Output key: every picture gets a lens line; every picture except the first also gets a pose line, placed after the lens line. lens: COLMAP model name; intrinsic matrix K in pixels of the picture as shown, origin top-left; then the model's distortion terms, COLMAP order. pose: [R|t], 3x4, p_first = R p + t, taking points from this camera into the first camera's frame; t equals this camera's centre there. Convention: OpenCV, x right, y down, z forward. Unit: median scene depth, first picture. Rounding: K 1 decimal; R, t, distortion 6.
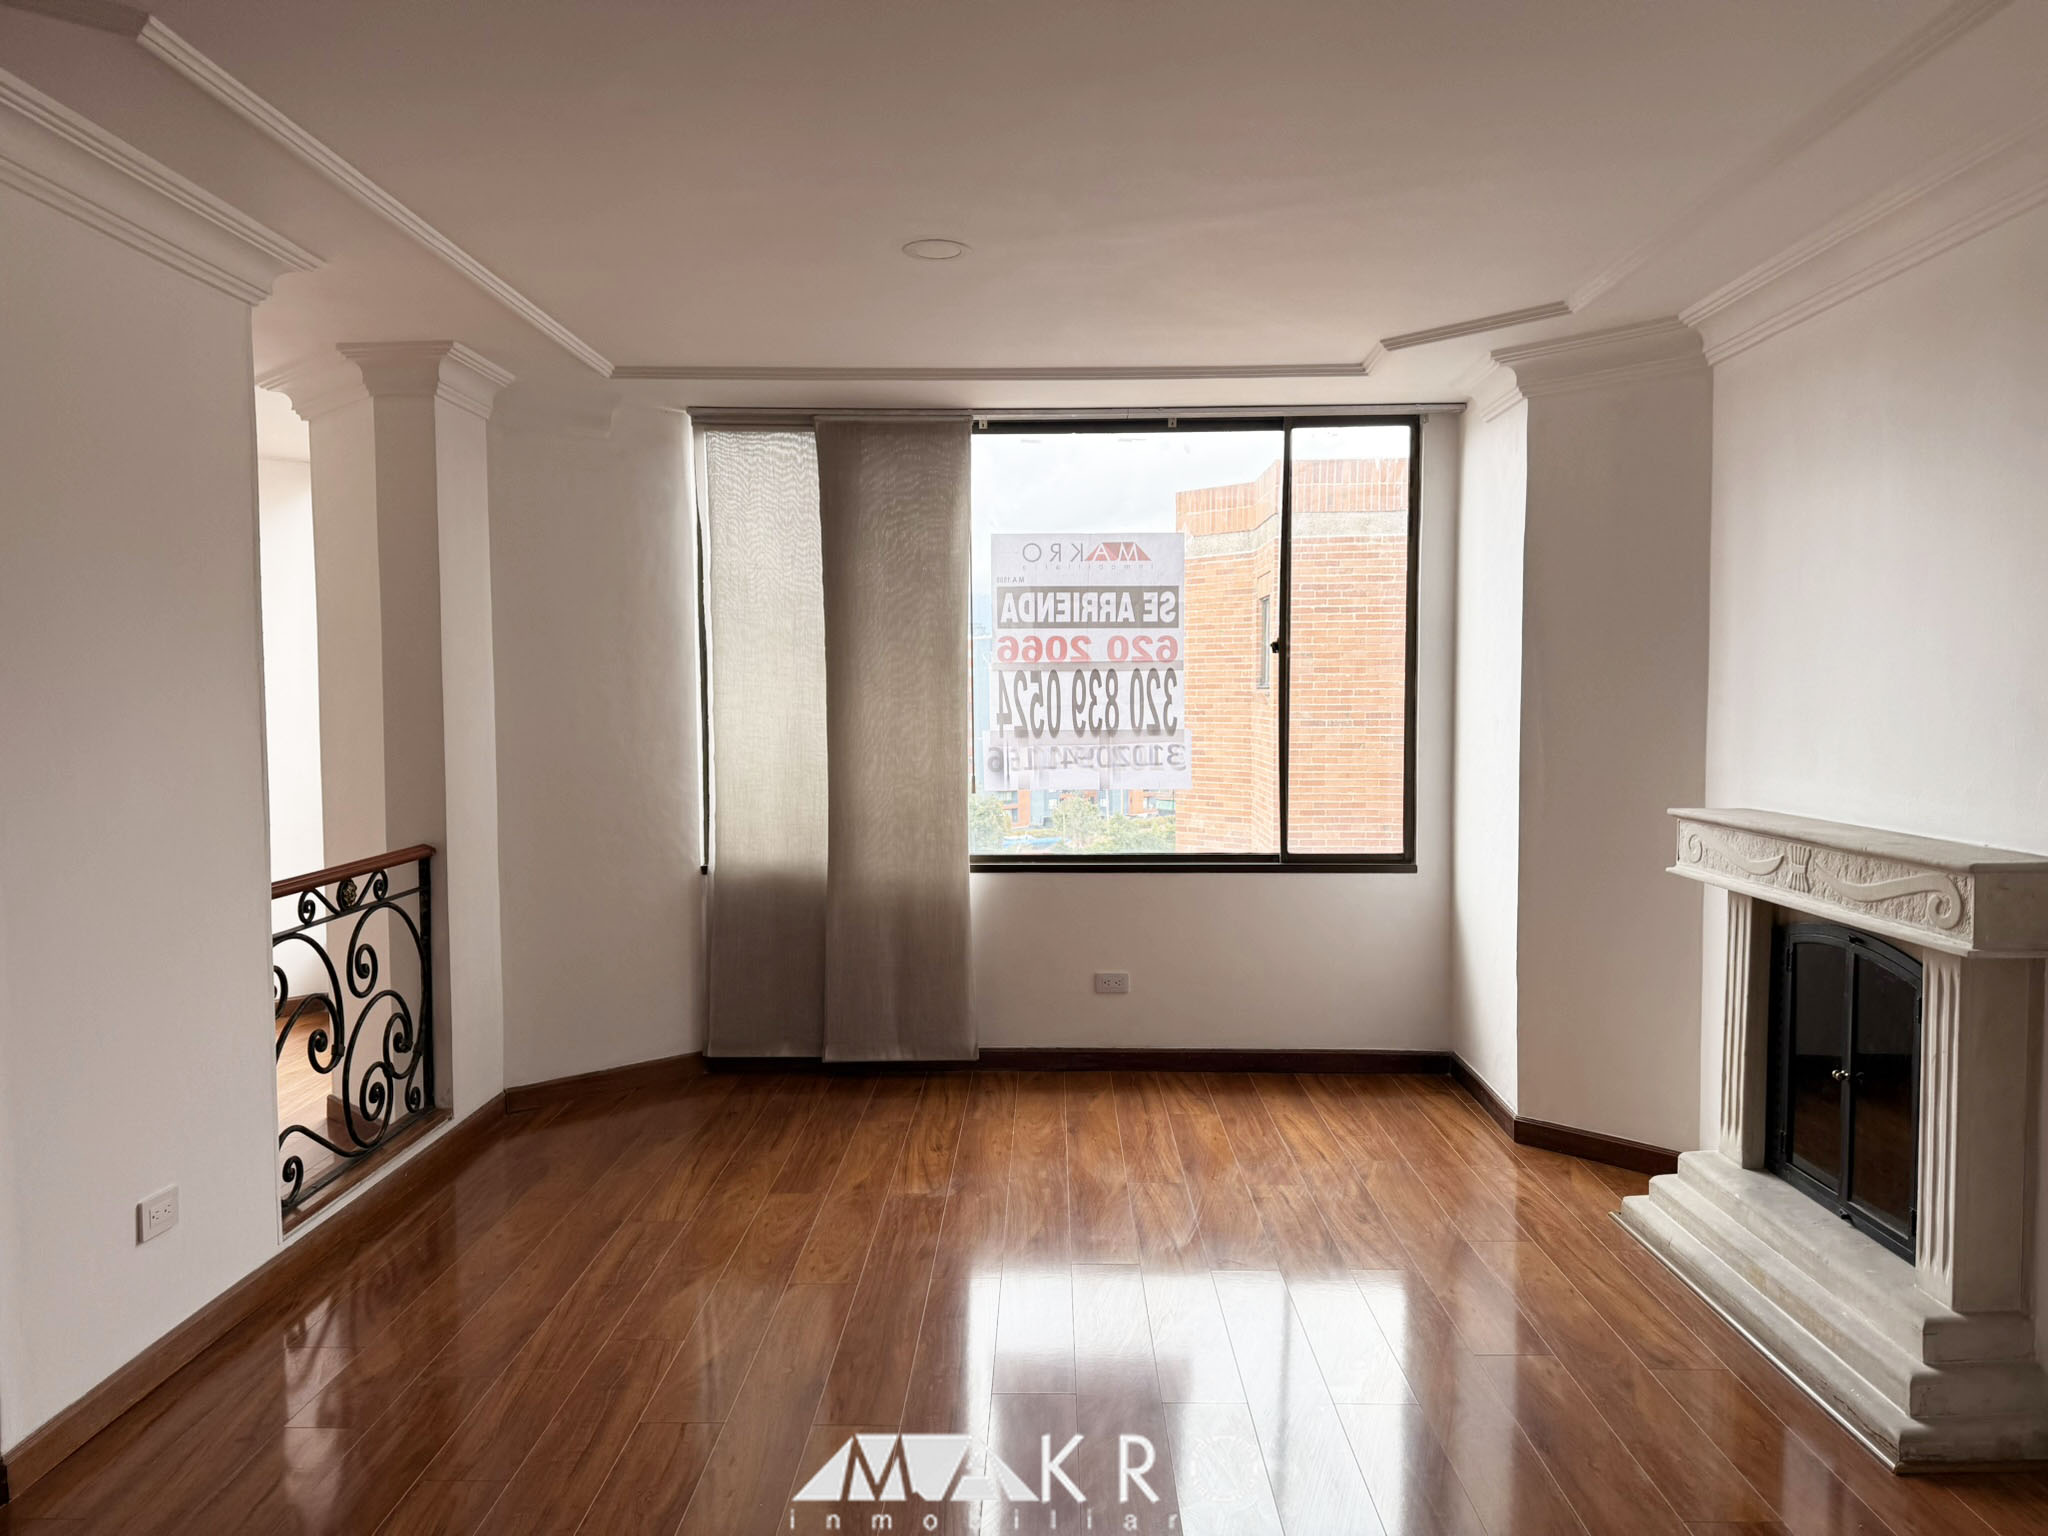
lens RADIAL K [[1410.9, 0, 1023.0], [0, 1410.9, 775.0], [0, 0, 1]] dist [0.178657, -0.302763]
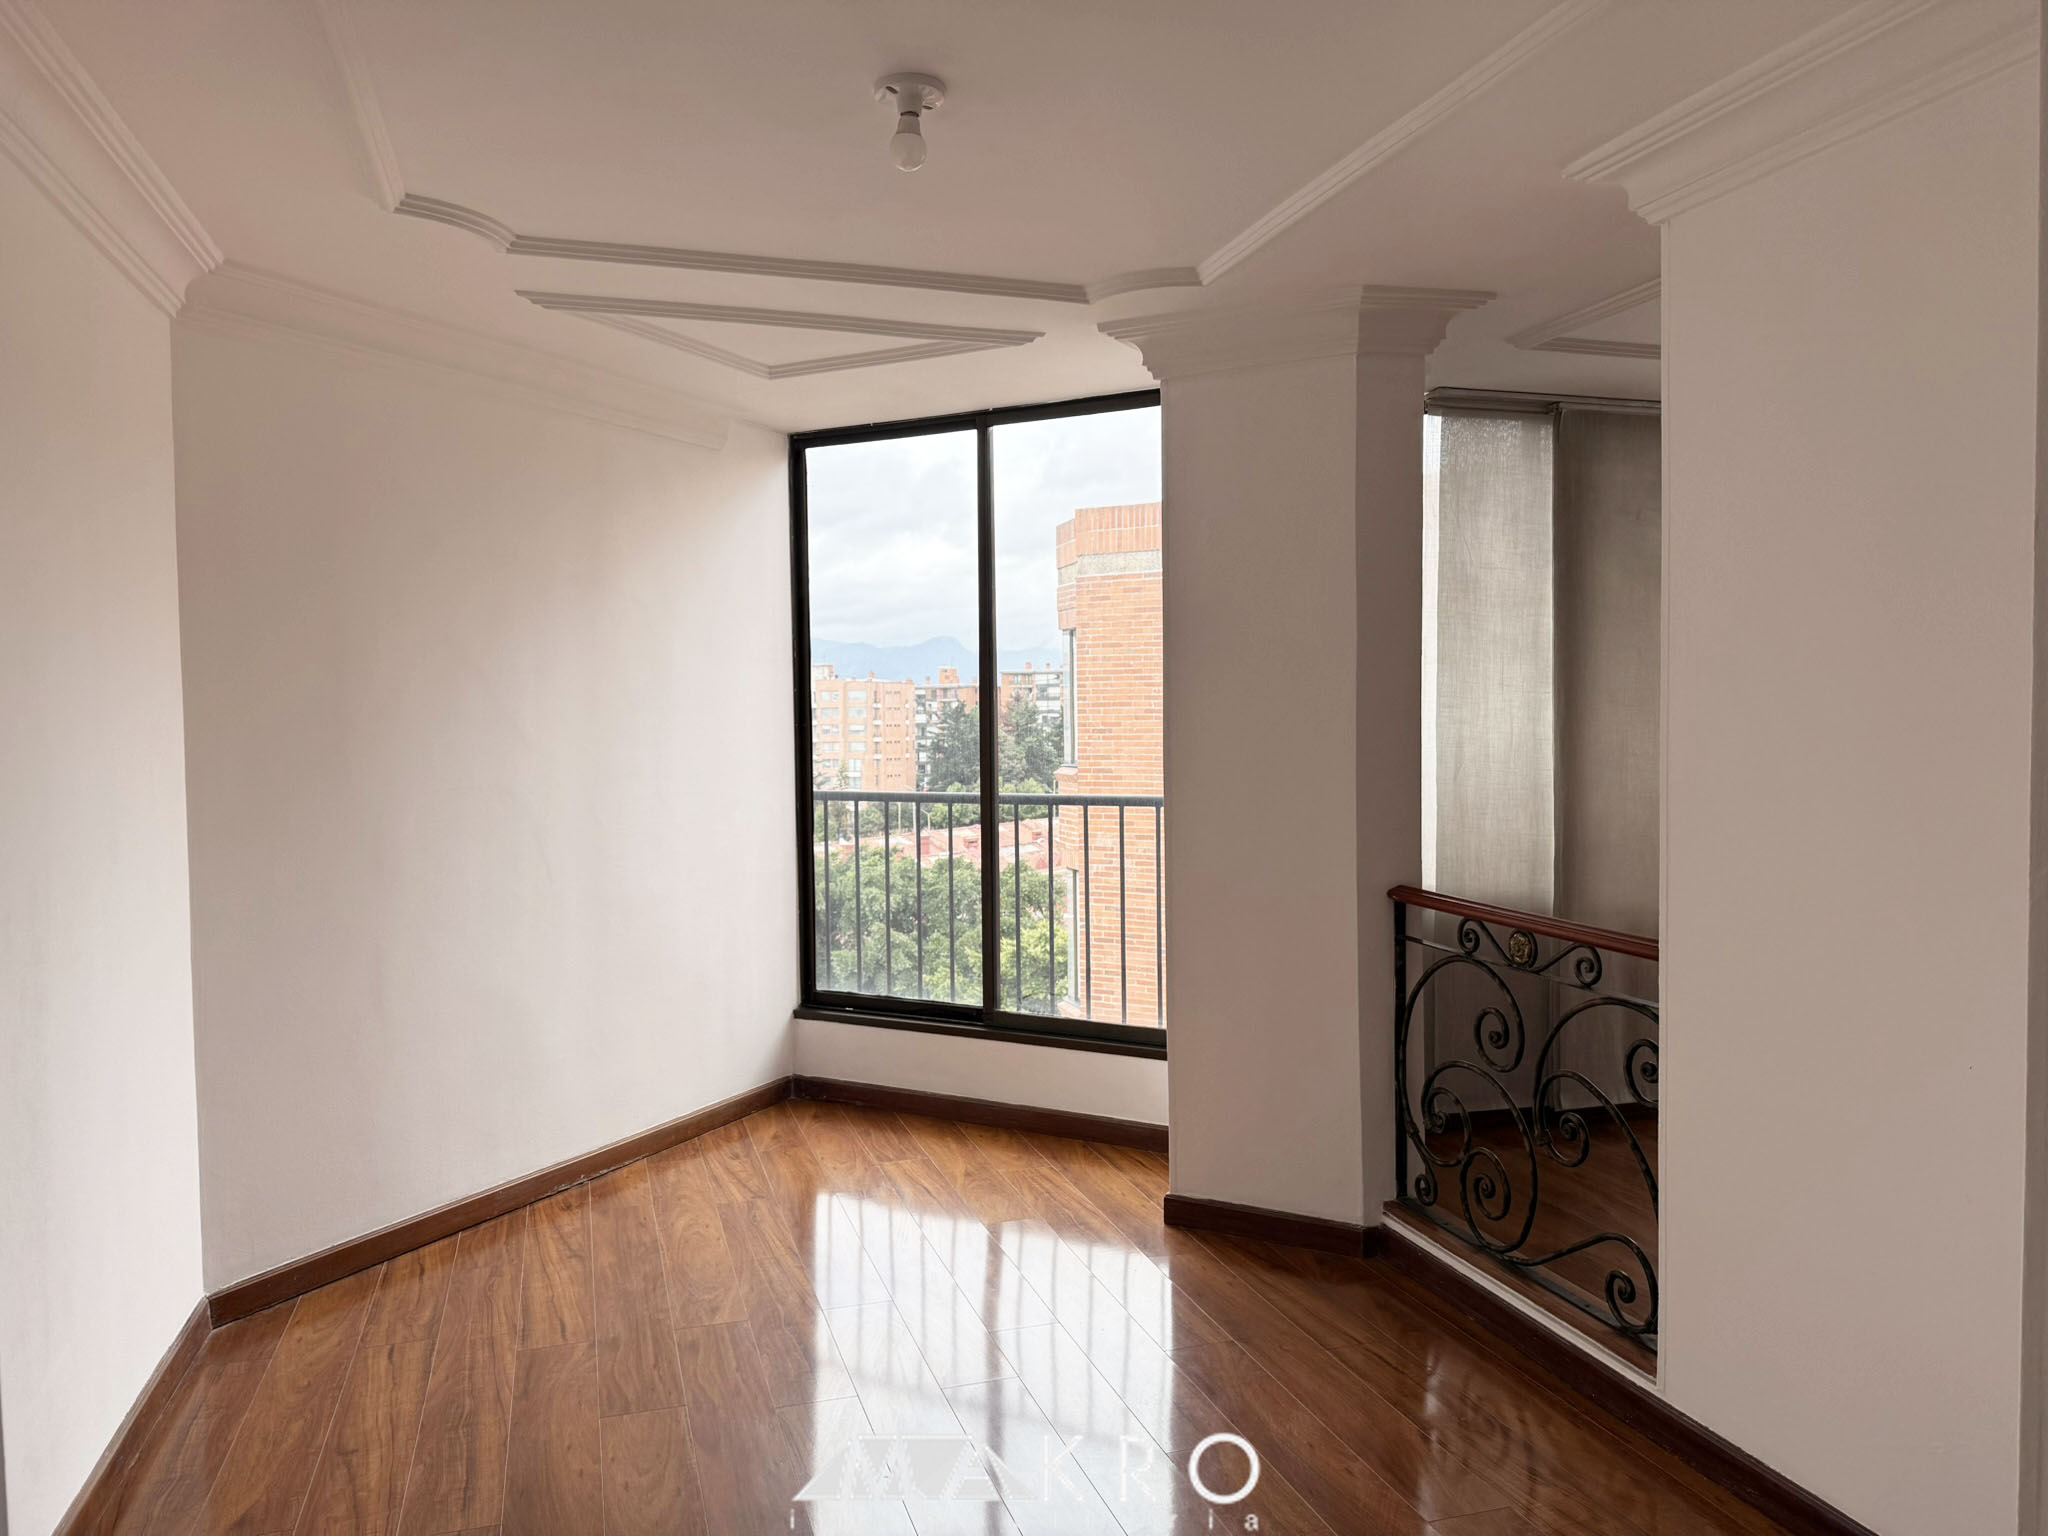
lens RADIAL K [[1439.8, 0, 1025.1], [0, 1439.8, 773.0], [0, 0, 1]] dist [0.040965, -0.050367]
pose [[0.953892, -0.017644, 0.299632, -0.721092], [0.023237, 0.999616, -0.015113, -0.007461], [-0.299250, 0.021378, 0.953935, 0.210211]]
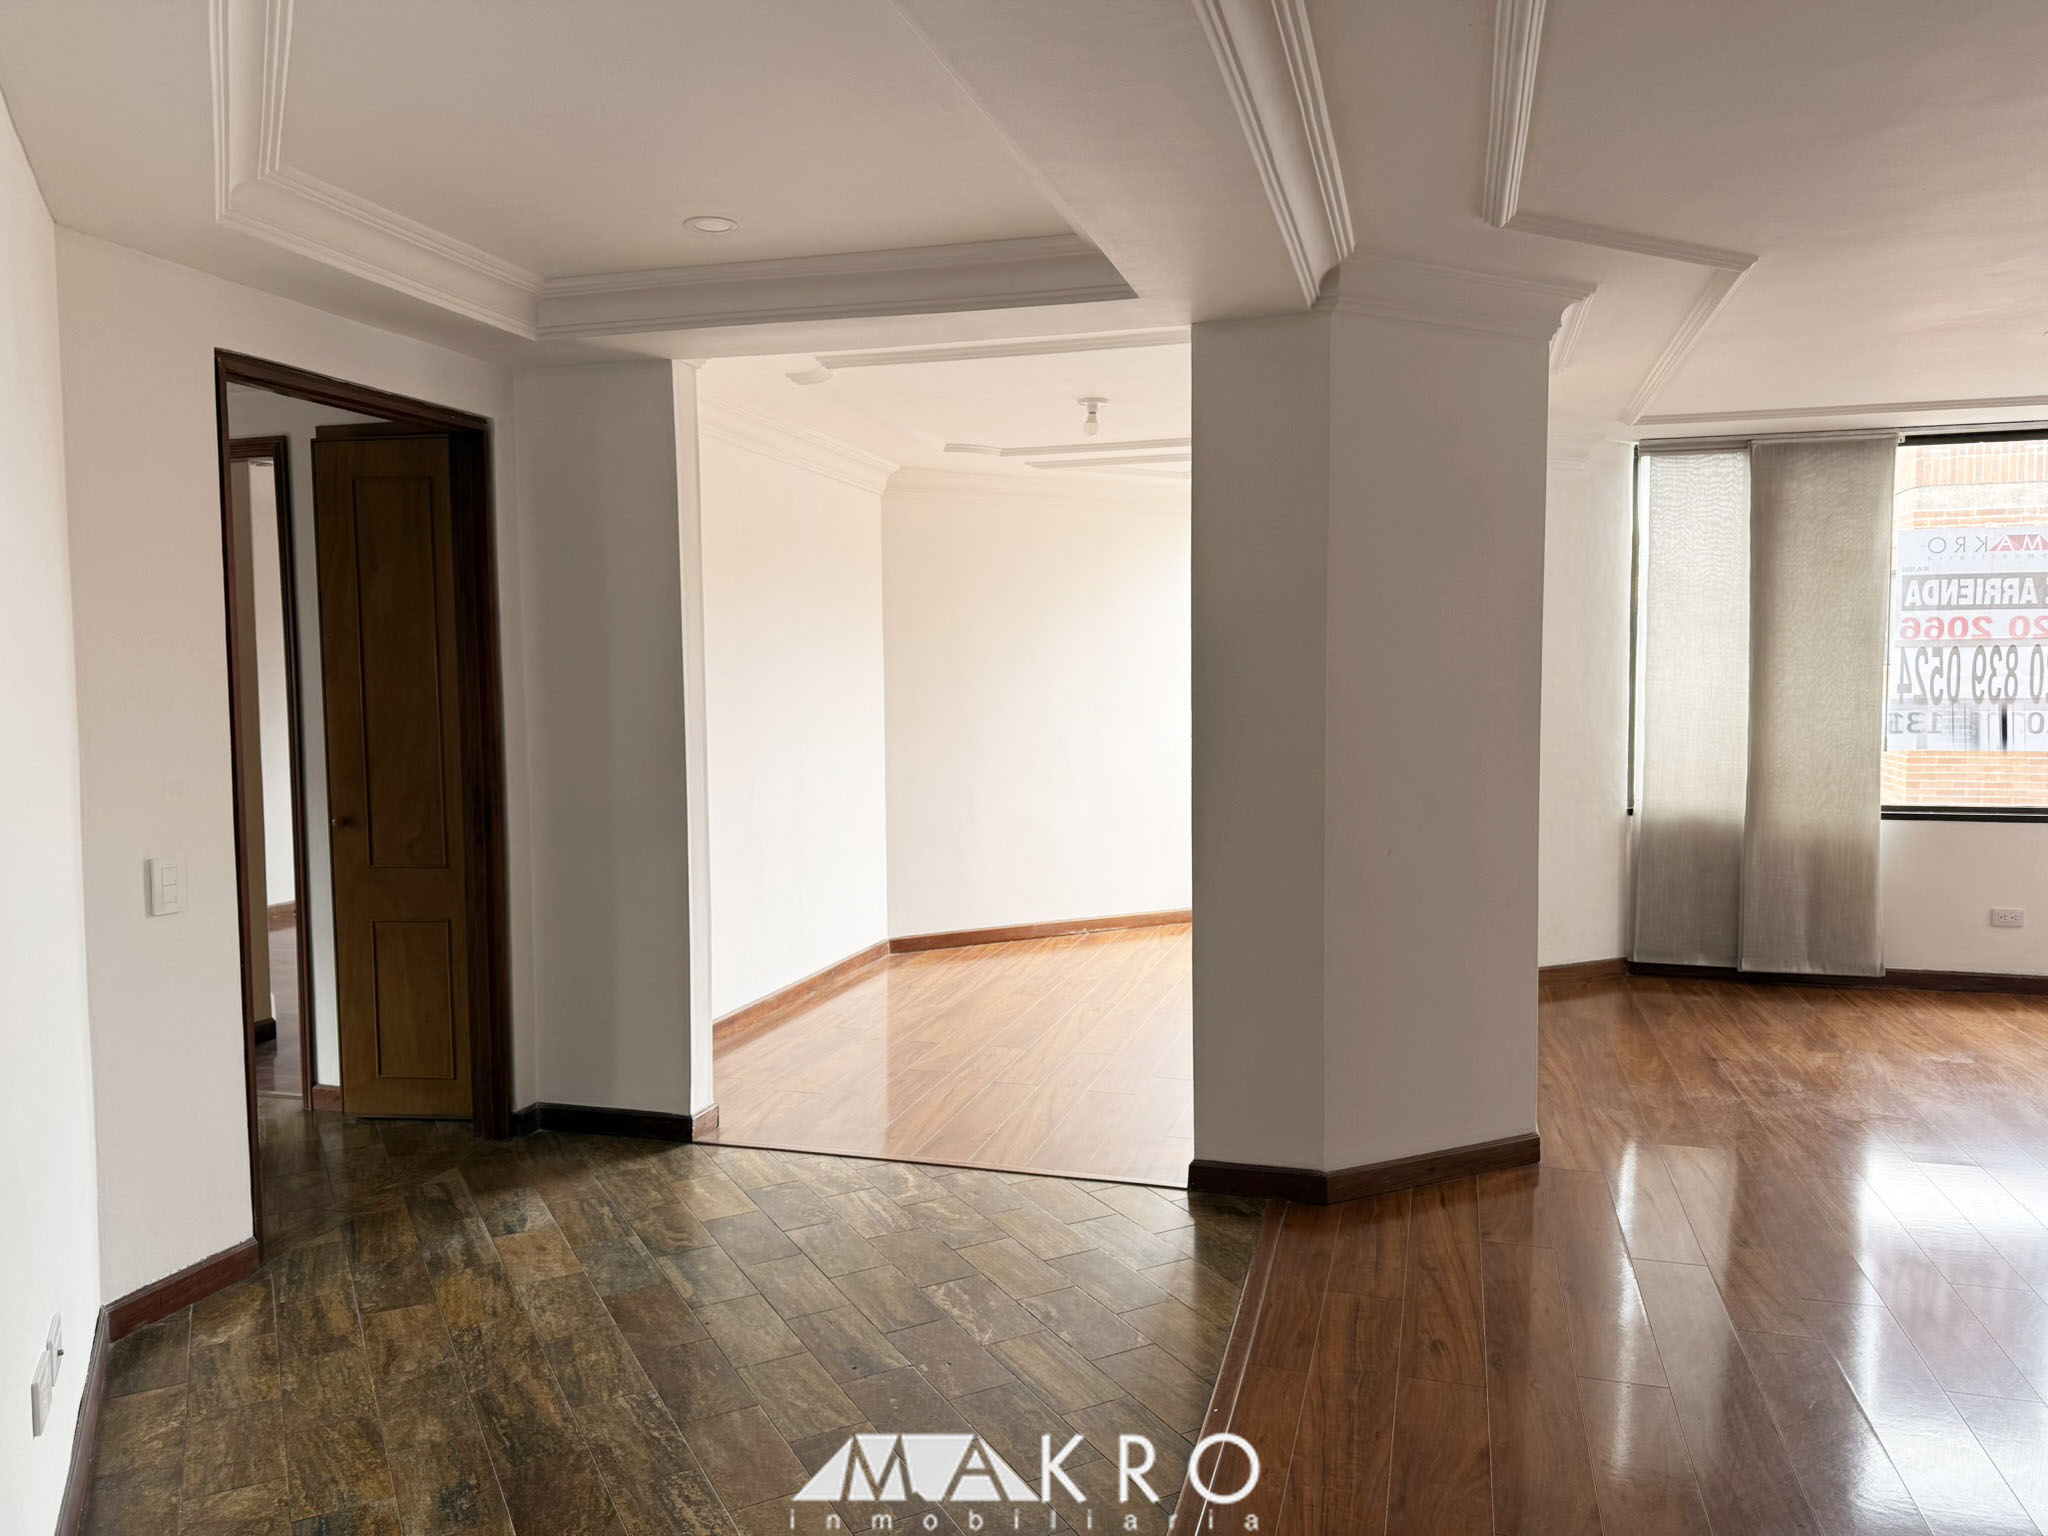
lens RADIAL K [[1439.8, 0, 1025.1], [0, 1439.8, 773.0], [0, 0, 1]] dist [0.040965, -0.050367]
pose [[0.958755, 0.016127, -0.283776, -0.369282], [-0.014030, 0.999857, 0.009421, 0.028778], [0.283888, -0.005051, 0.958844, -0.353267]]
